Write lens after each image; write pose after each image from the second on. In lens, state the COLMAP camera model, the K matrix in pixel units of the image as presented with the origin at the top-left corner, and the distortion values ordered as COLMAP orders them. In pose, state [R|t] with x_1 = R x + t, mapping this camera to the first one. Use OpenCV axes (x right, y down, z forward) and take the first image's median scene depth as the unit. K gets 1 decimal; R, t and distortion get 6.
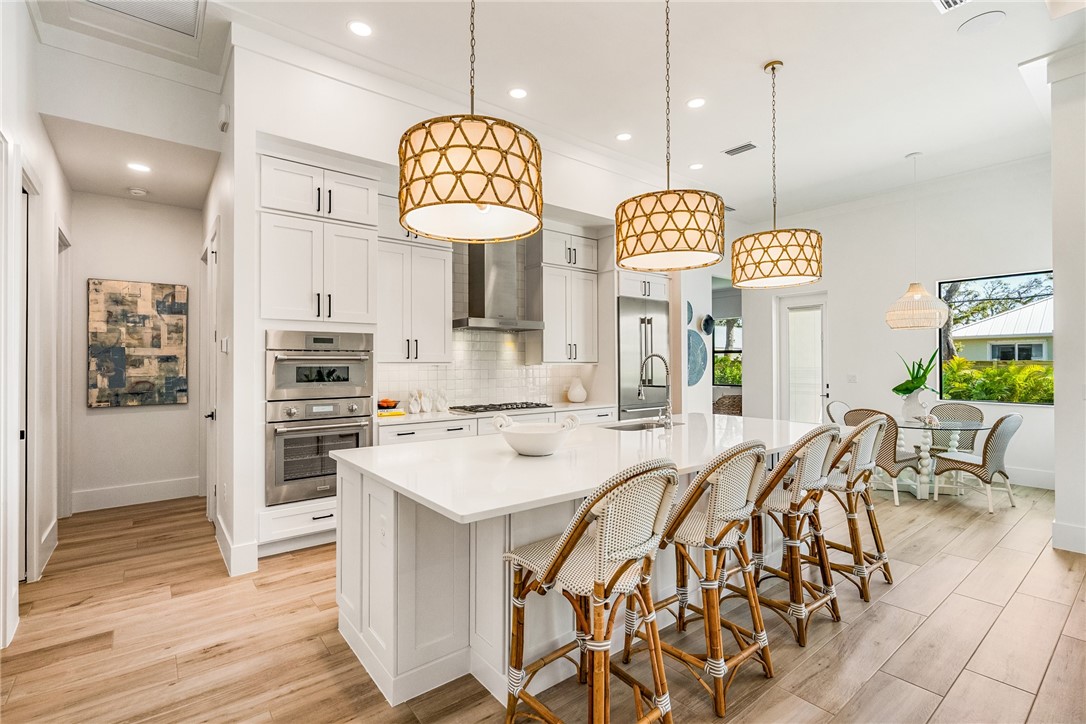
lens RADIAL K [[499.0, 0, 545.8], [0, 499.0, 356.9], [0, 0, 1]] dist [-0.003242, 0.000334]
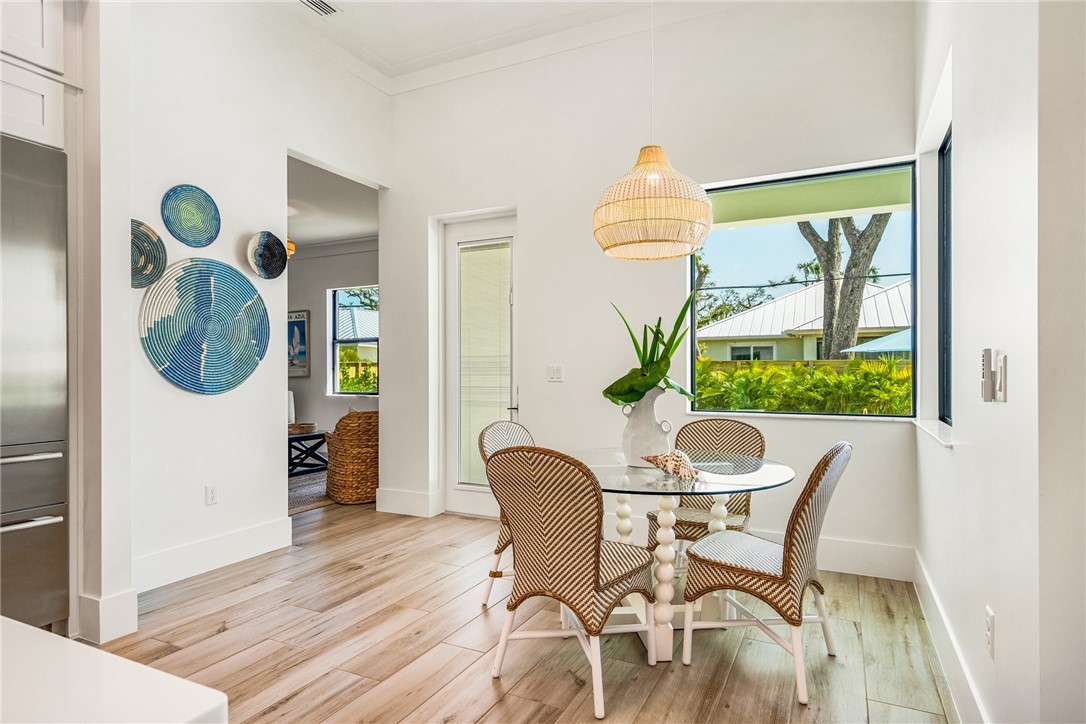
lens RADIAL K [[602.2, 0, 539.6], [0, 602.2, 365.6], [0, 0, 1]] dist [-0.000430, 0.000013]
pose [[0.907609, 0.003117, 0.419804, 0.512543], [-0.004362, 0.999988, 0.002004, 0.050189], [-0.419793, -0.003650, 0.907613, 0.663915]]
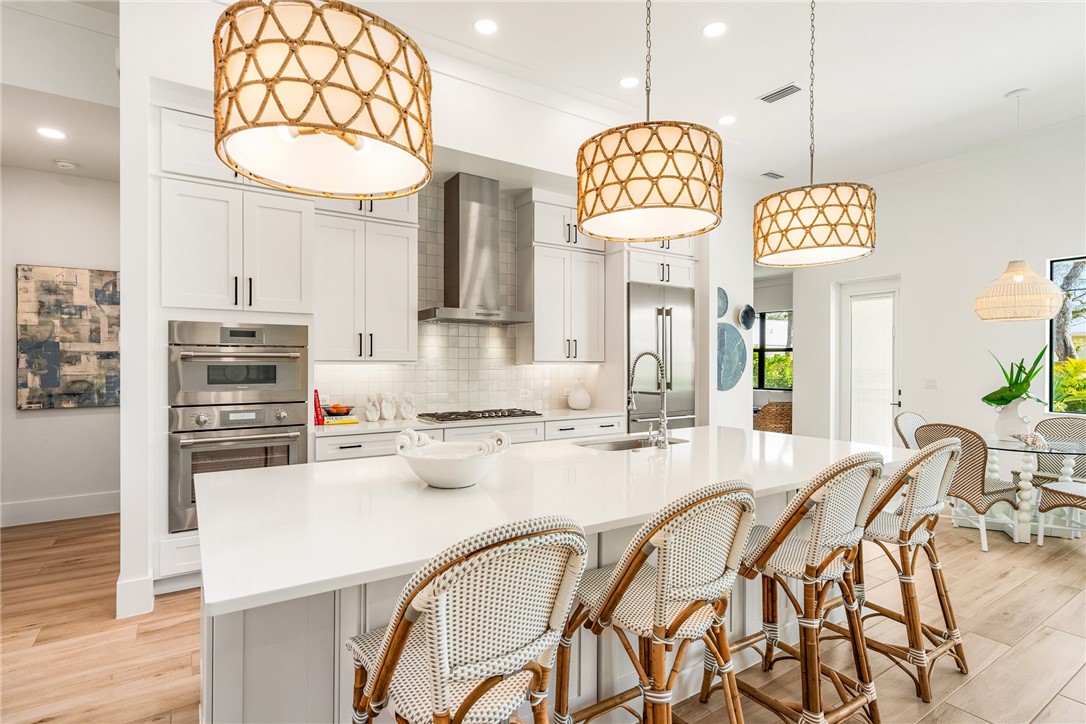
lens RADIAL K [[540.8, 0, 543.0], [0, 540.8, 362.0], [0, 0, 1]] dist [0.003939, -0.000592]
pose [[0.996164, 0.005271, -0.087350, 0.105520], [-0.004179, 0.999911, 0.012676, 0.000532], [0.087409, -0.012262, 0.996097, 0.120428]]
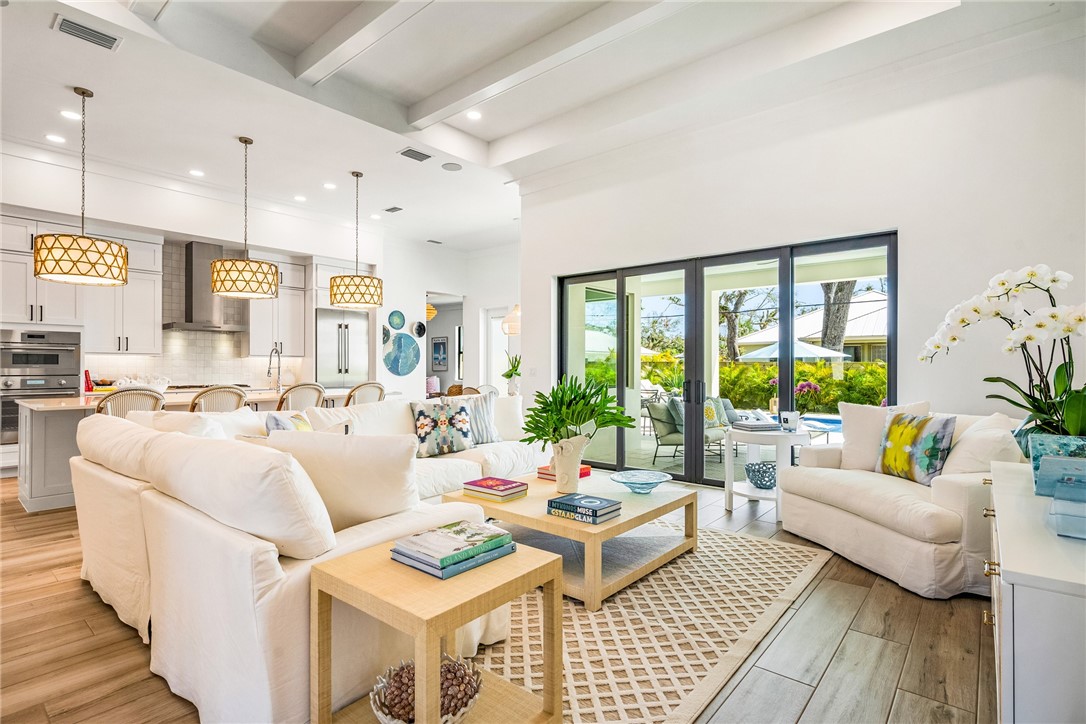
lens RADIAL K [[529.6, 0, 543.0], [0, 529.6, 362.0], [0, 0, 1]] dist [0.001901, 0.000408]
pose [[0.980968, 0.005618, 0.194089, 0.598842], [-0.006338, 0.999975, 0.003090, 0.023545], [-0.194067, -0.004262, 0.980979, -0.694990]]
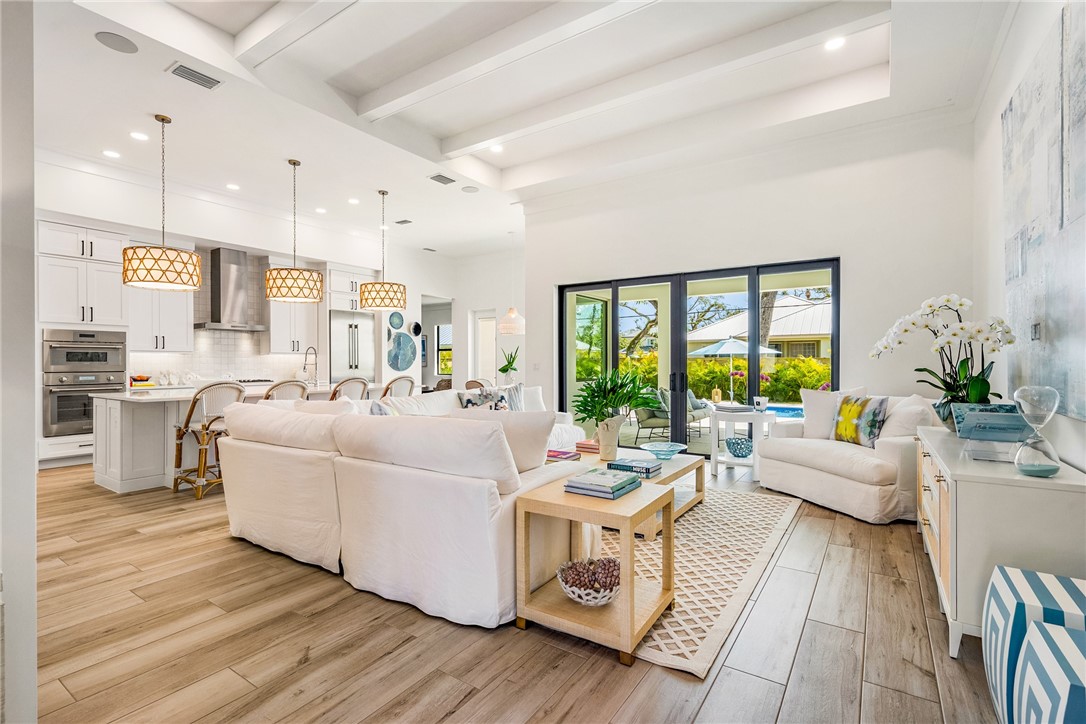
lens RADIAL K [[499.5, 0, 543.0], [0, 499.5, 362.0], [0, 0, 1]] dist [-0.000513, 0.000508]
pose [[0.954197, 0.001010, 0.299177, 0.388502], [-0.004361, 0.999935, 0.010533, 0.022978], [-0.299147, -0.011356, 0.954139, -0.799230]]
